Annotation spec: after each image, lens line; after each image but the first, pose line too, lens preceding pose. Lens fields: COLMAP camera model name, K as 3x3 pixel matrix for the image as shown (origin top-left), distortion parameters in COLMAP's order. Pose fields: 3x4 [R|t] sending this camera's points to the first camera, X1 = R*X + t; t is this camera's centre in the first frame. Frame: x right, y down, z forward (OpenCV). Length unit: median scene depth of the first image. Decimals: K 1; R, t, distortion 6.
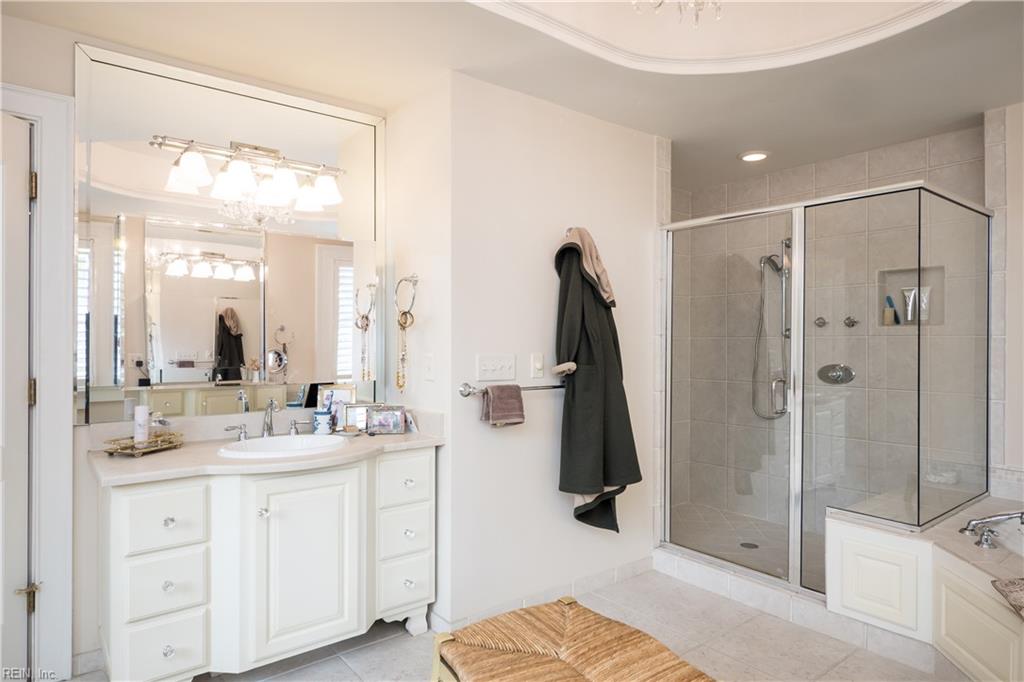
lens RADIAL K [[589.6, 0, 512.0], [0, 589.6, 341.0], [0, 0, 1]] dist [0.001856, 0.000262]
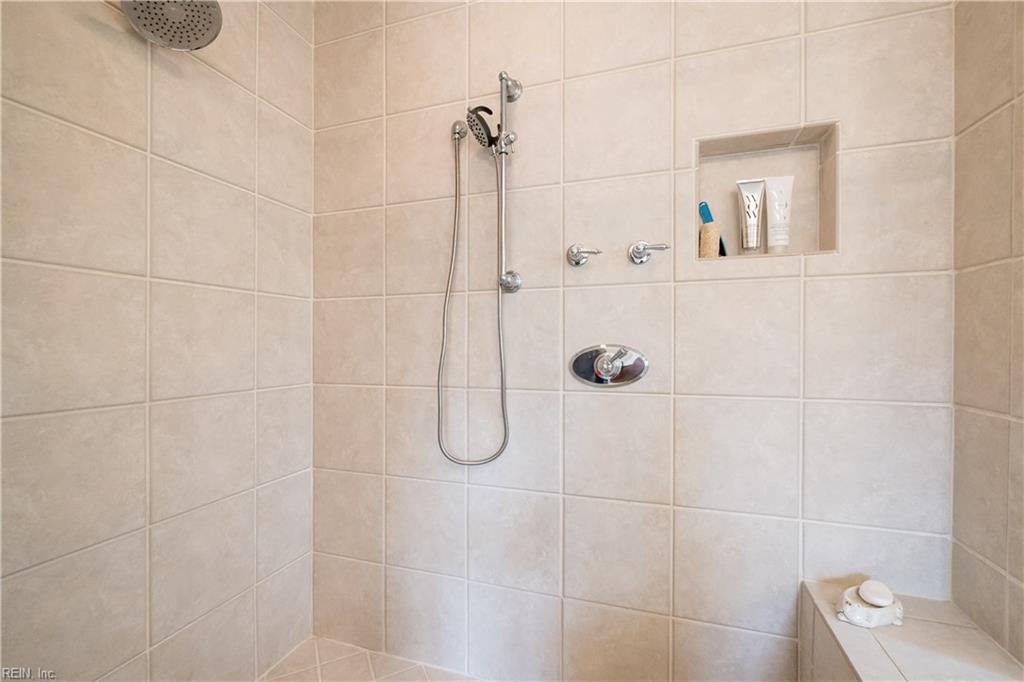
lens RADIAL K [[429.2, 0, 509.4], [0, 429.2, 344.5], [0, 0, 1]] dist [-0.005698, 0.000030]
pose [[0.826700, -0.000038, 0.562643, 0.293290], [-0.000990, 0.999998, 0.001521, 0.038503], [-0.562642, -0.001814, 0.826698, 0.762559]]
